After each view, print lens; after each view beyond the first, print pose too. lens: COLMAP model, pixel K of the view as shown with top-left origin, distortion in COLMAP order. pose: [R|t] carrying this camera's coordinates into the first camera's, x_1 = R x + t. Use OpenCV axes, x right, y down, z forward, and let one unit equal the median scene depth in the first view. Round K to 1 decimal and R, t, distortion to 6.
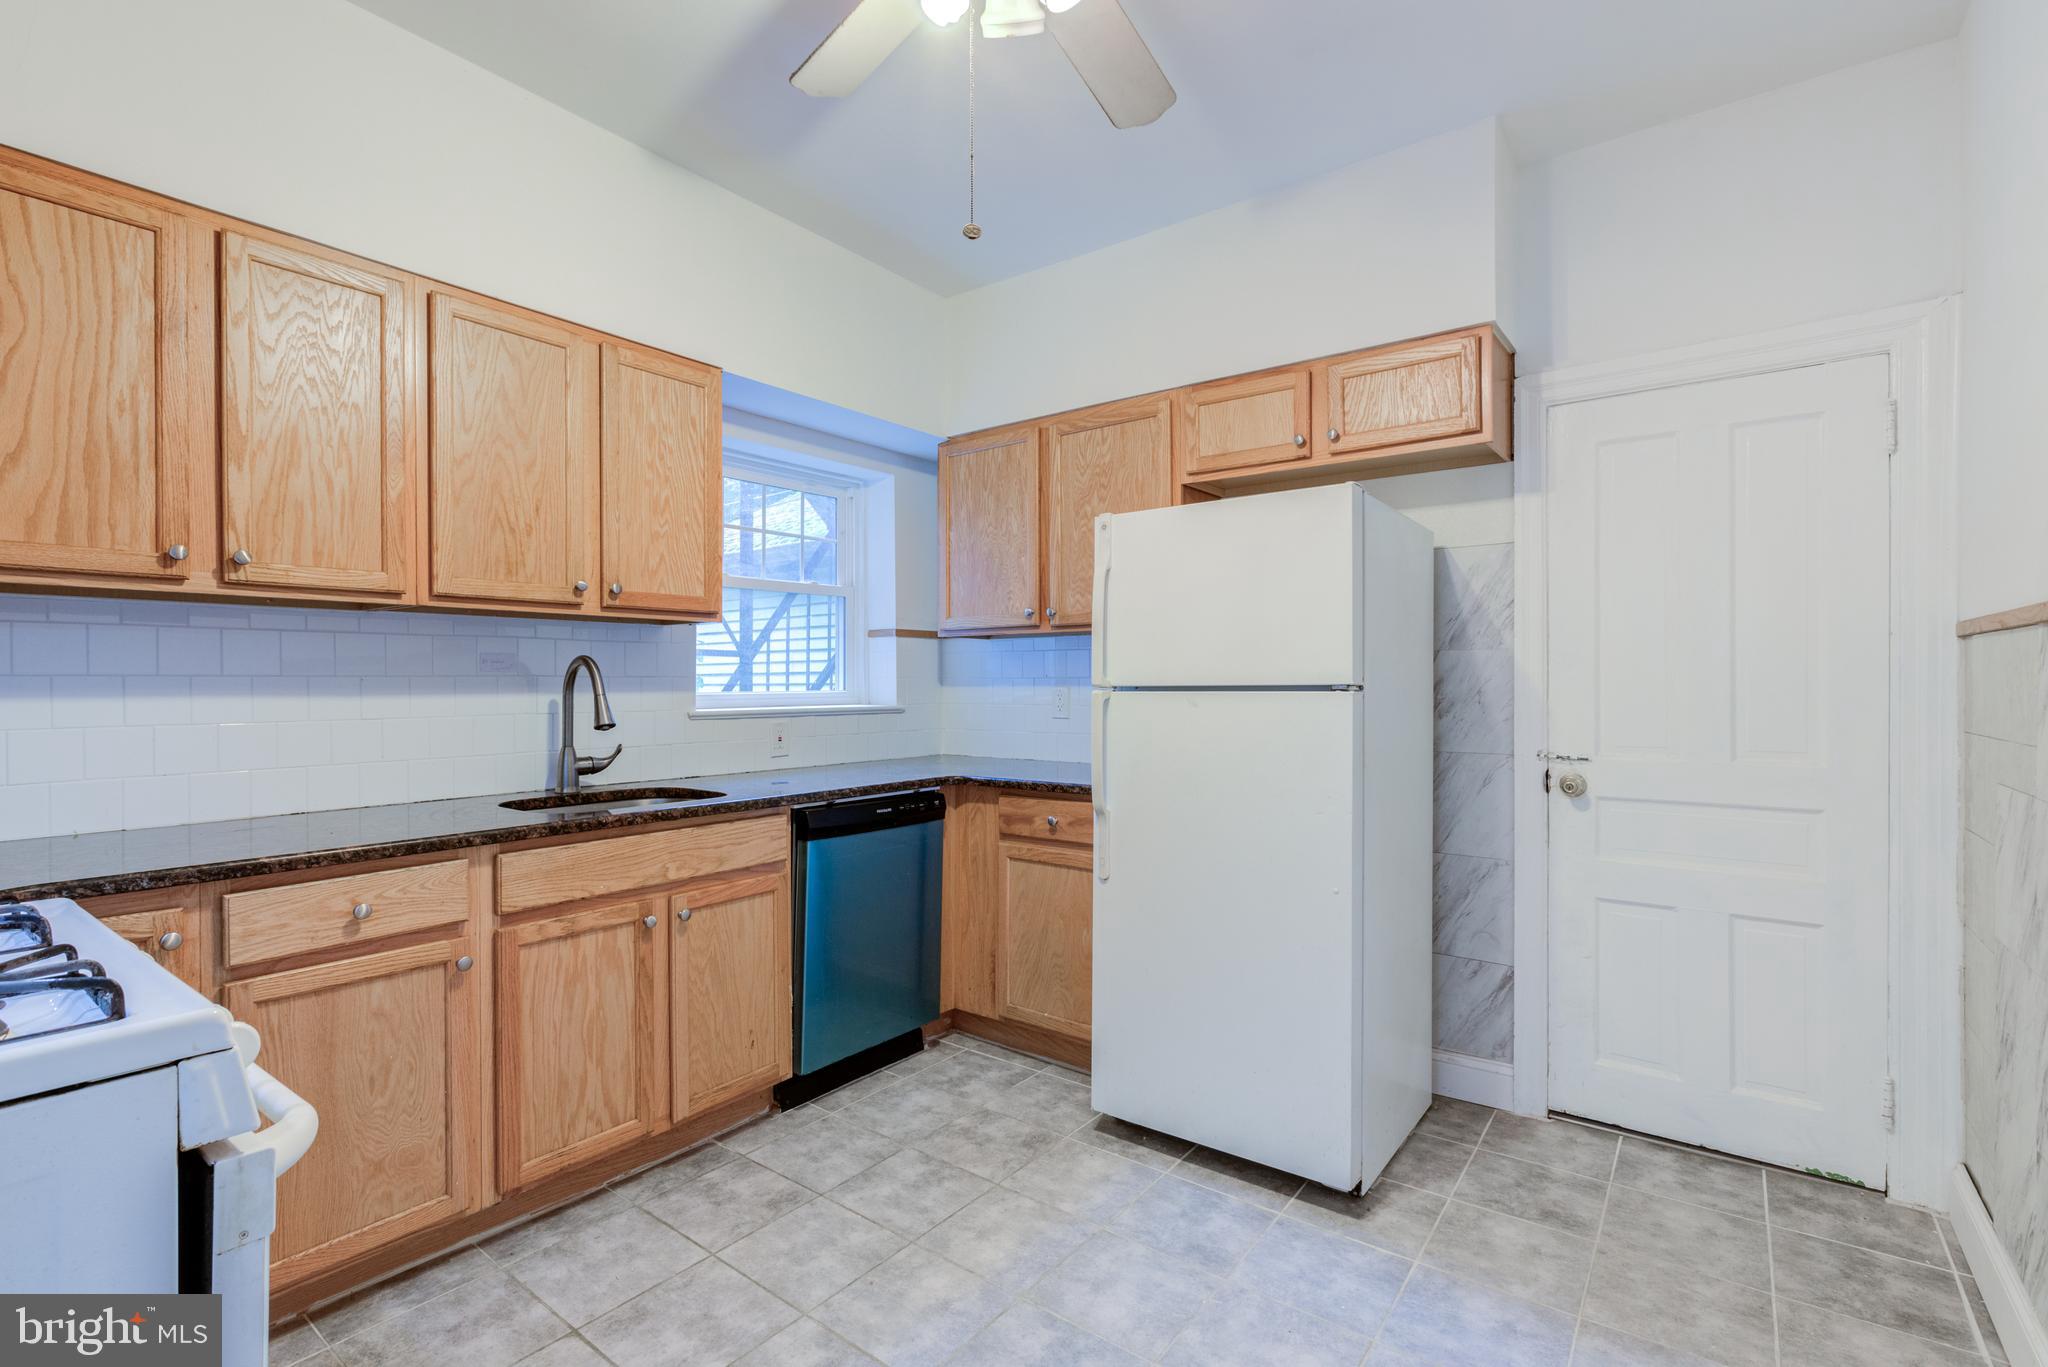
lens RADIAL K [[936.0, 0, 1024.0], [0, 936.0, 677.6], [0, 0, 1]] dist [-0.014451, 0.006937]
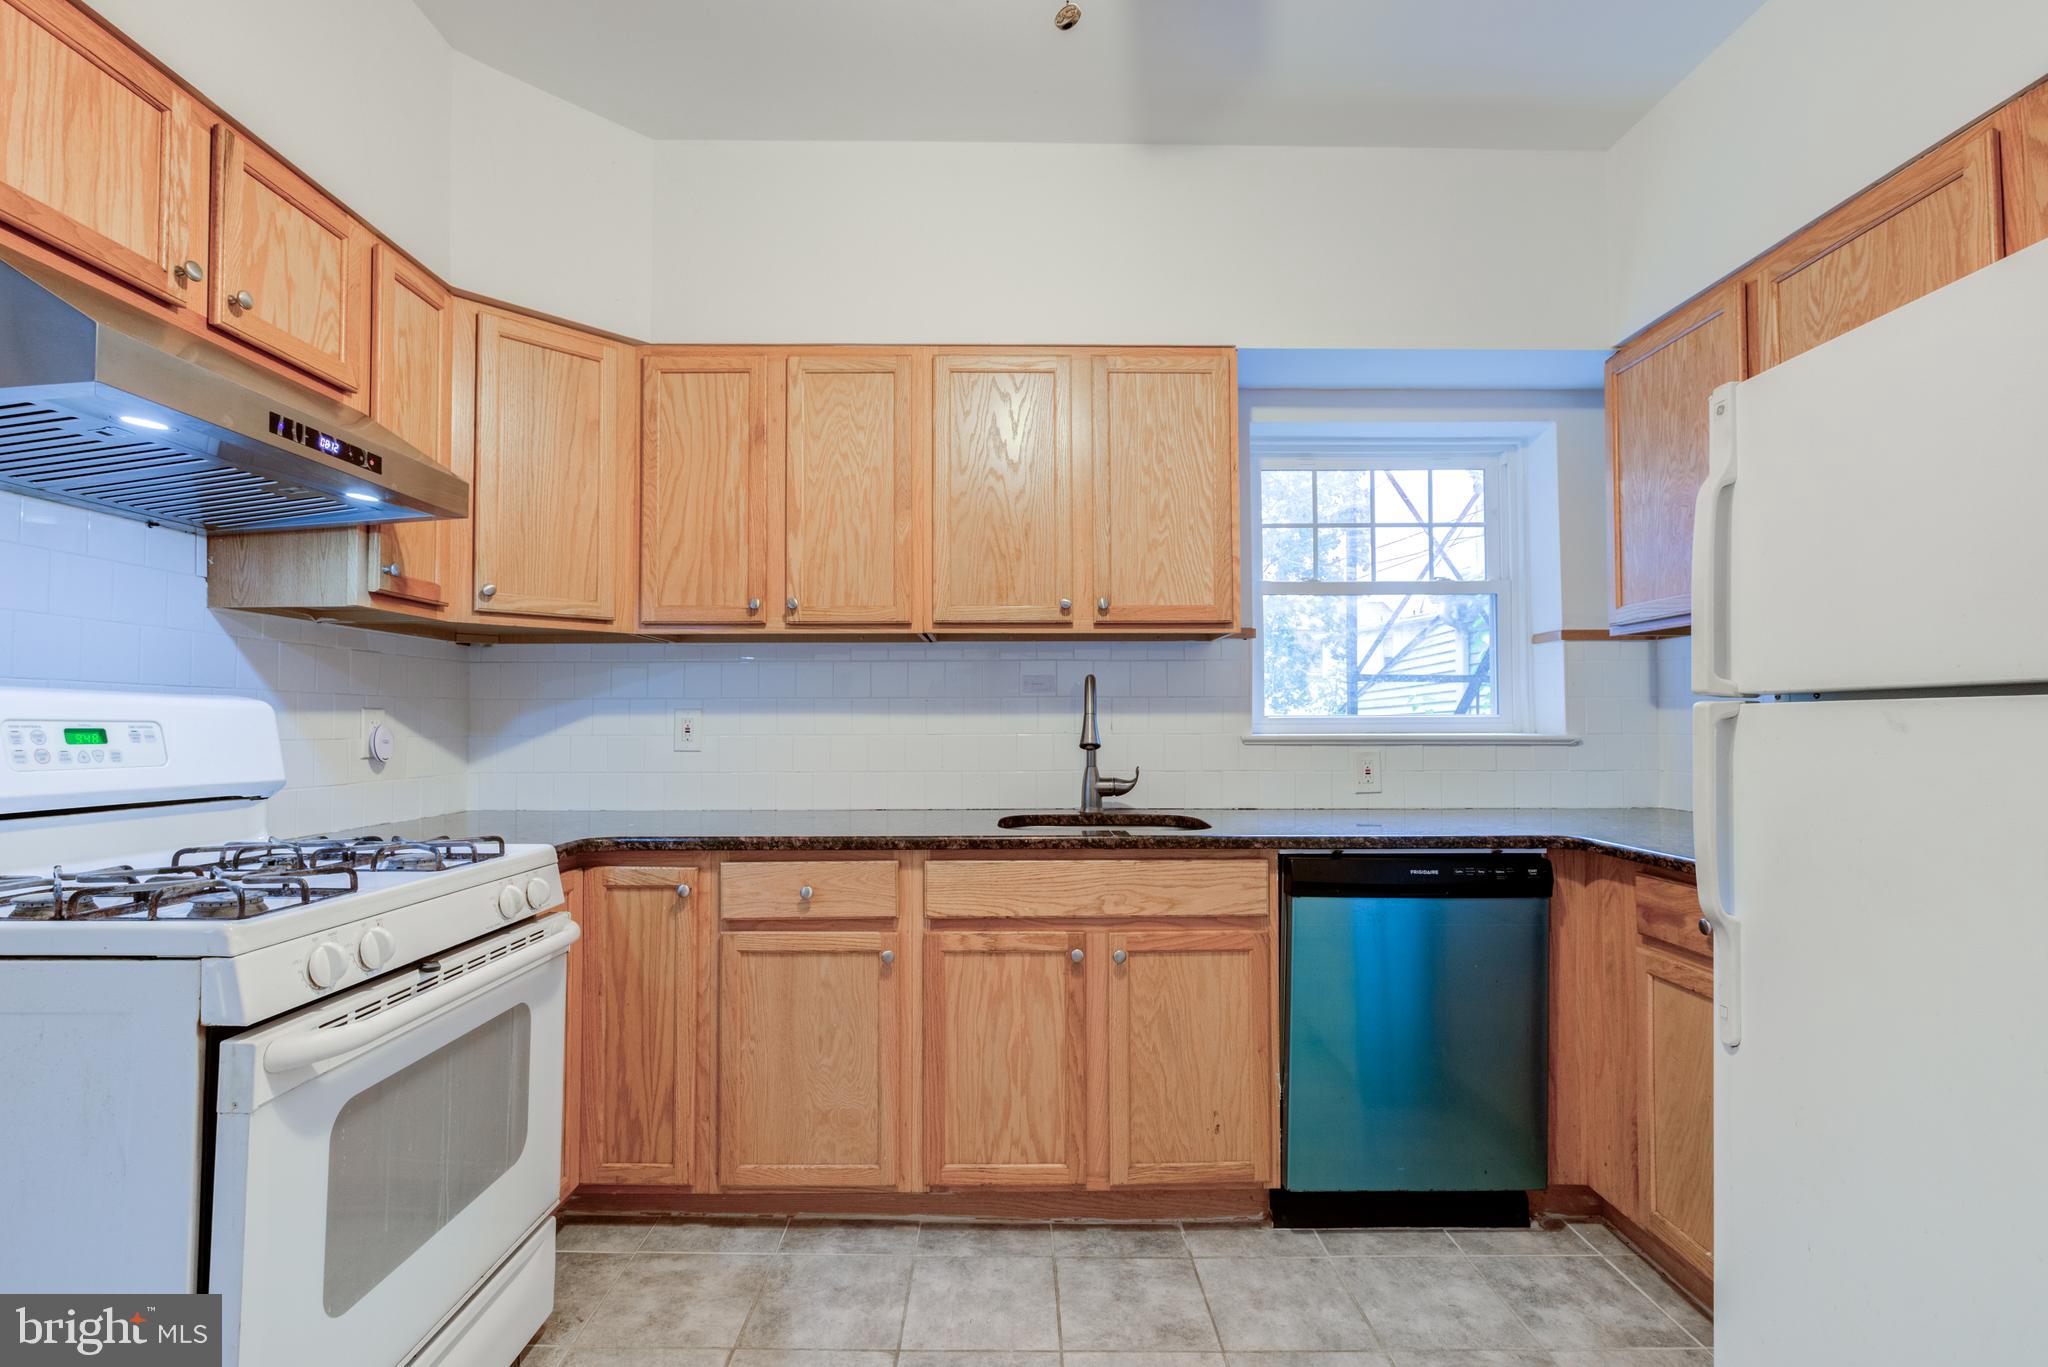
lens RADIAL K [[936.0, 0, 1021.5], [0, 936.0, 690.9], [0, 0, 1]] dist [-0.014451, 0.006937]
pose [[0.610005, -0.024382, -0.792022, 0.269998], [0.004178, 0.999612, -0.027555, 0.020695], [0.792387, 0.013500, 0.609870, 0.335608]]
